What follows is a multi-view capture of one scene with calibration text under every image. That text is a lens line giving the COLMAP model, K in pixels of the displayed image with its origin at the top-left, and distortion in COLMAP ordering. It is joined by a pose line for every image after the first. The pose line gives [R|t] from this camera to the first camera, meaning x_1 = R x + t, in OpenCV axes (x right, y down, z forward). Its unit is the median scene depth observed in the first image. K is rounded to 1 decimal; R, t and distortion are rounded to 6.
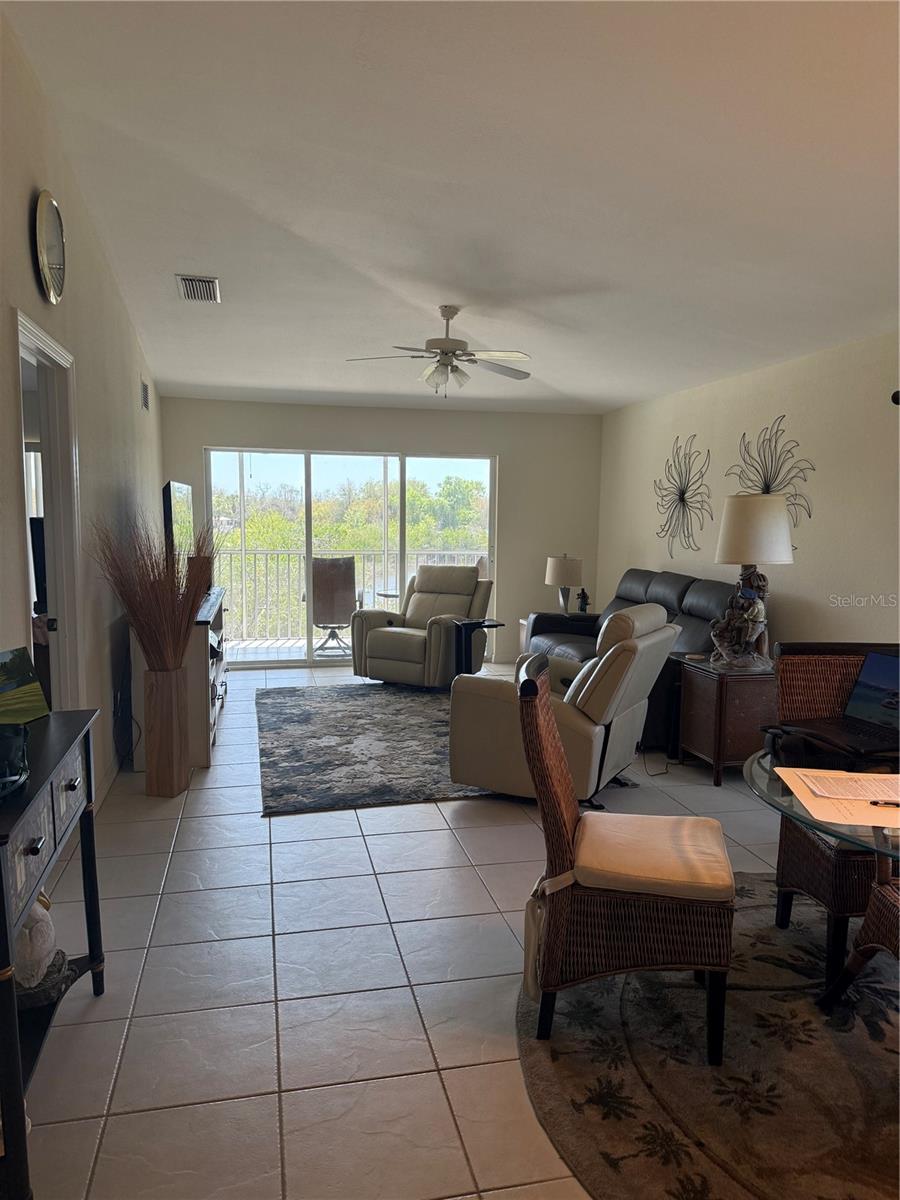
lens RADIAL K [[832.8, 0, 450.0], [0, 832.8, 600.0], [0, 0, 1]] dist [0.114593, -0.160557]
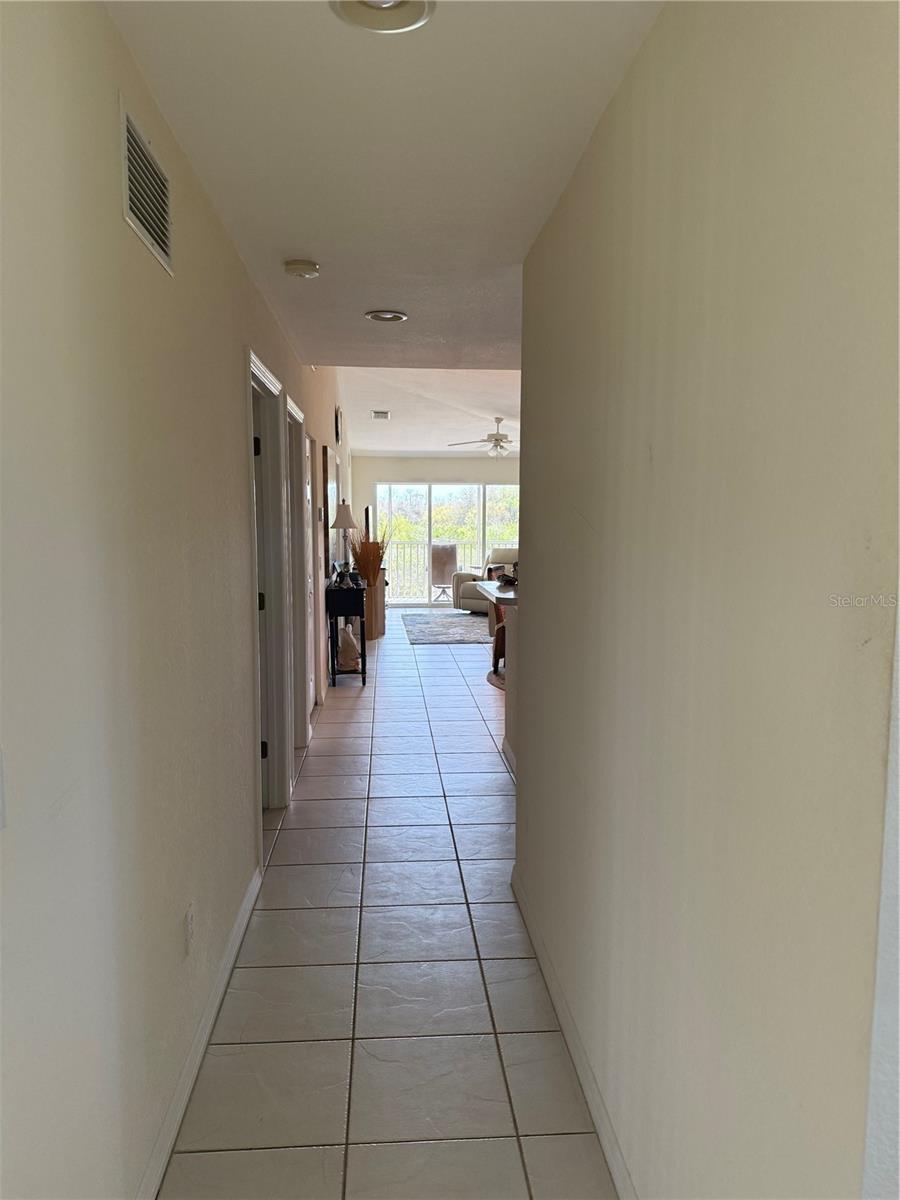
lens RADIAL K [[852.6, 0, 450.0], [0, 852.6, 600.0], [0, 0, 1]] dist [0.102692, -0.179844]
pose [[0.989324, 0.010300, -0.145369, 0.187863], [-0.011079, 0.999928, -0.004549, 0.105058], [0.145312, 0.006111, 0.989367, -1.067036]]
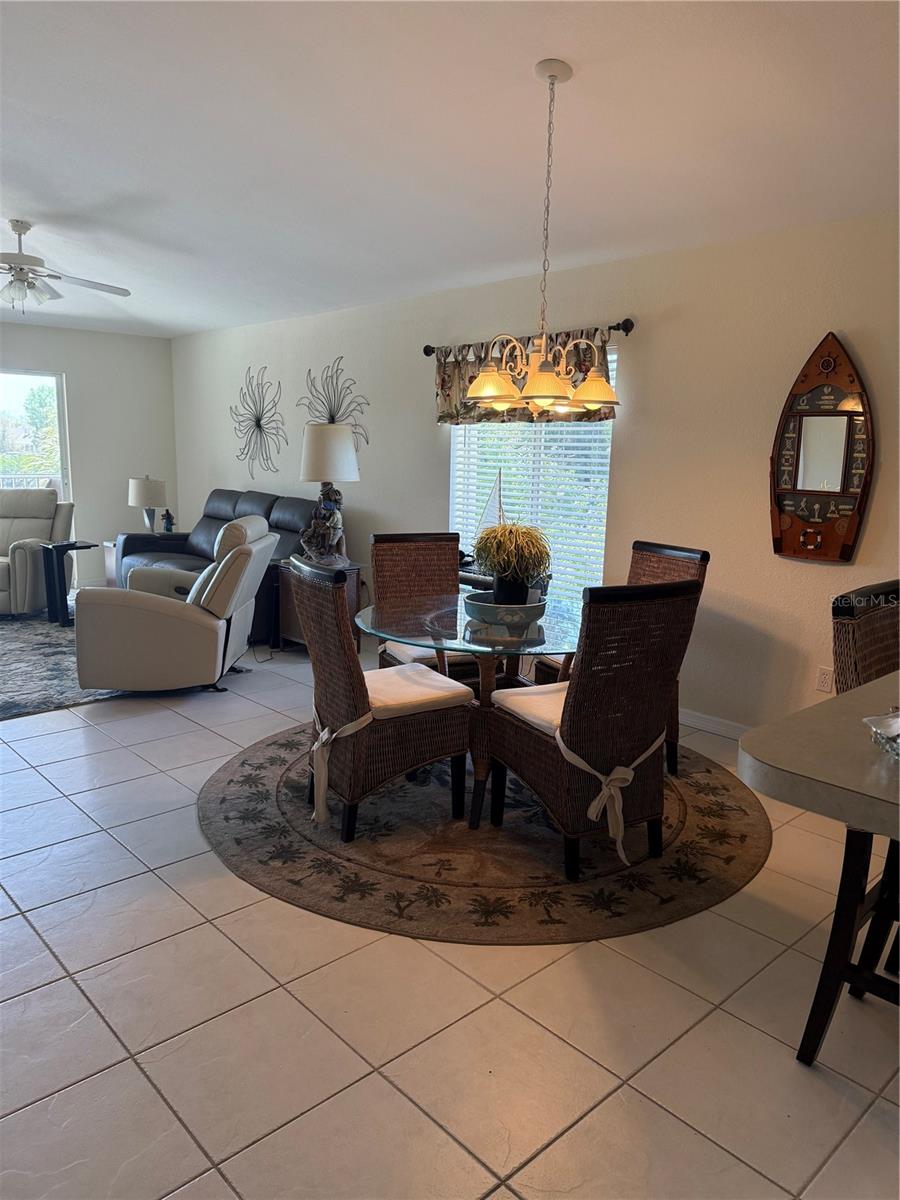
lens RADIAL K [[832.8, 0, 450.0], [0, 832.8, 600.0], [0, 0, 1]] dist [0.114593, -0.160557]
pose [[0.865594, -0.084575, 0.493552, -0.092634], [0.041244, 0.994326, 0.098054, 0.014541], [-0.499044, -0.064519, 0.864171, -0.132427]]
